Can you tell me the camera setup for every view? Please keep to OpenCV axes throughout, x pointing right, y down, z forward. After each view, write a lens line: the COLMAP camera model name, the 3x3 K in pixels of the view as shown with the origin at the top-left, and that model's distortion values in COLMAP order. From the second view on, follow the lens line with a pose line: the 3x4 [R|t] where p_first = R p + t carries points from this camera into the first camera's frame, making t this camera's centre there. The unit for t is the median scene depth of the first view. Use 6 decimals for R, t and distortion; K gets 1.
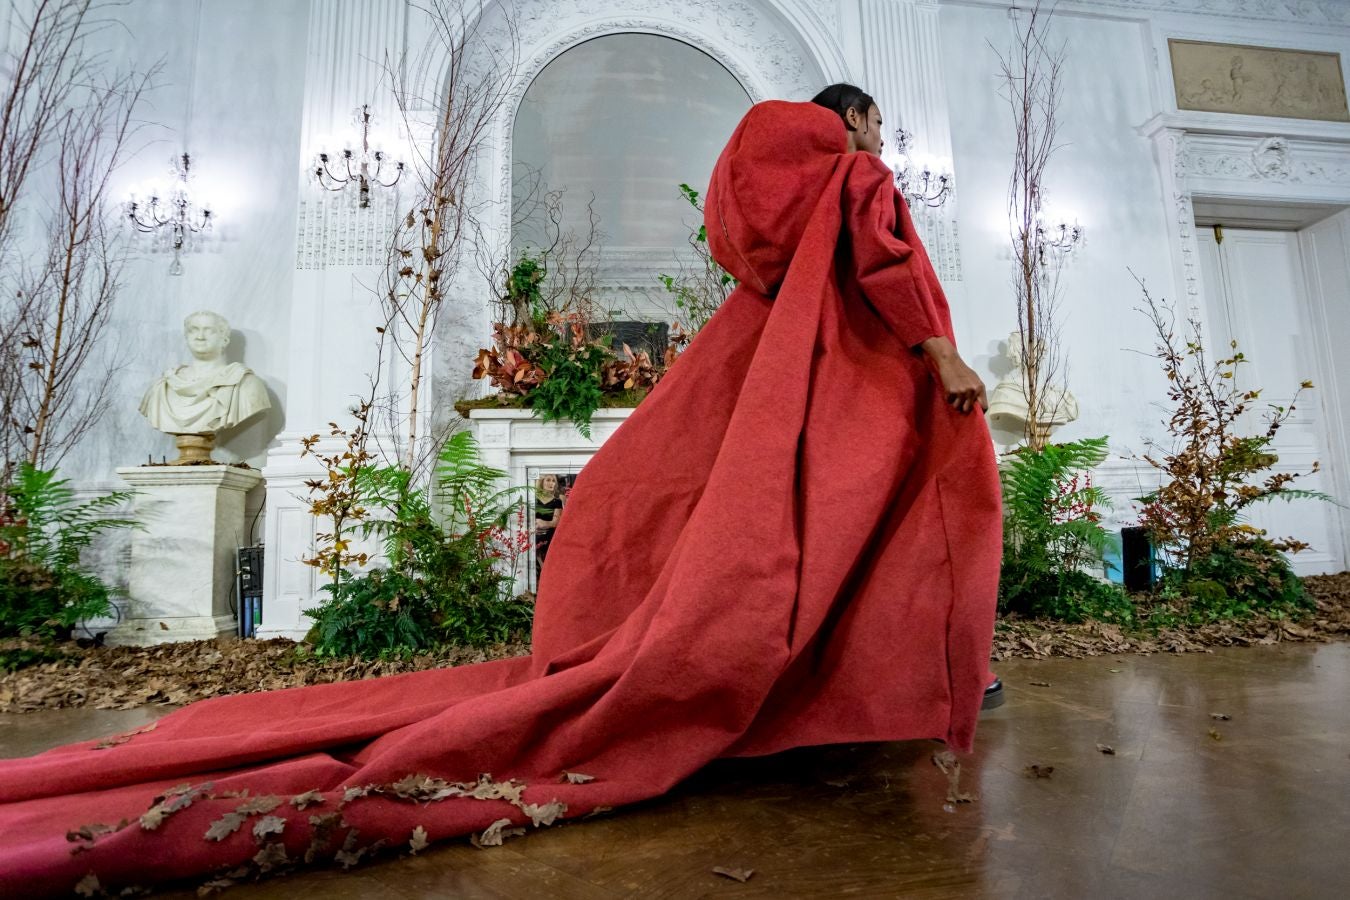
lens RADIAL K [[694.3, 0, 688.8], [0, 694.3, 453.7], [0, 0, 1]] dist [-0.075279, 0.031527]
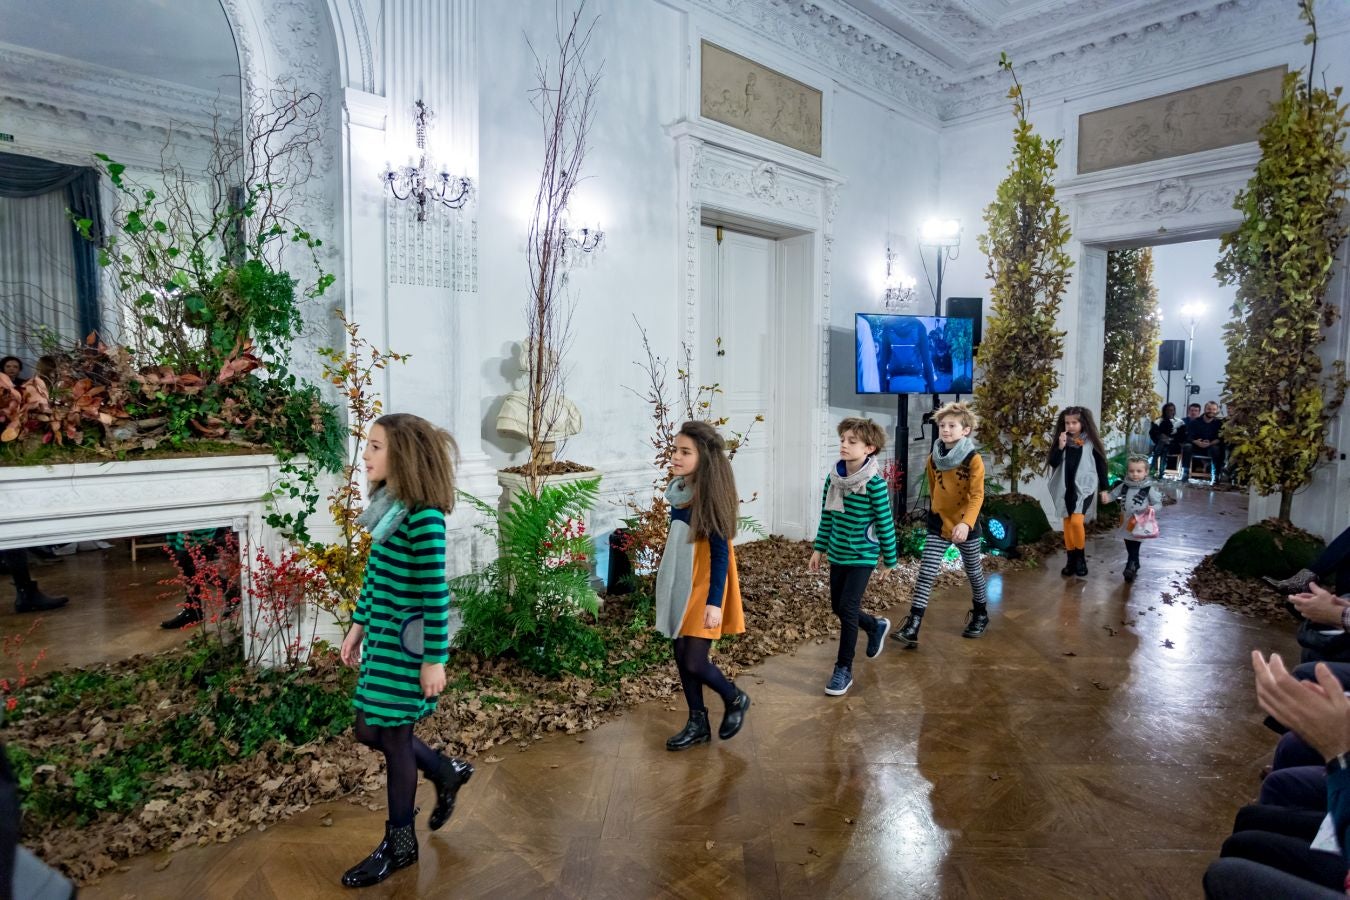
lens RADIAL K [[759.3, 0, 665.7], [0, 759.3, 455.8], [0, 0, 1]] dist [-0.064012, 0.039552]
pose [[0.818287, -0.013501, 0.574651, 0.021054], [-0.097386, 0.982015, 0.161746, -0.202505], [-0.566500, -0.188318, 0.802255, 0.006421]]
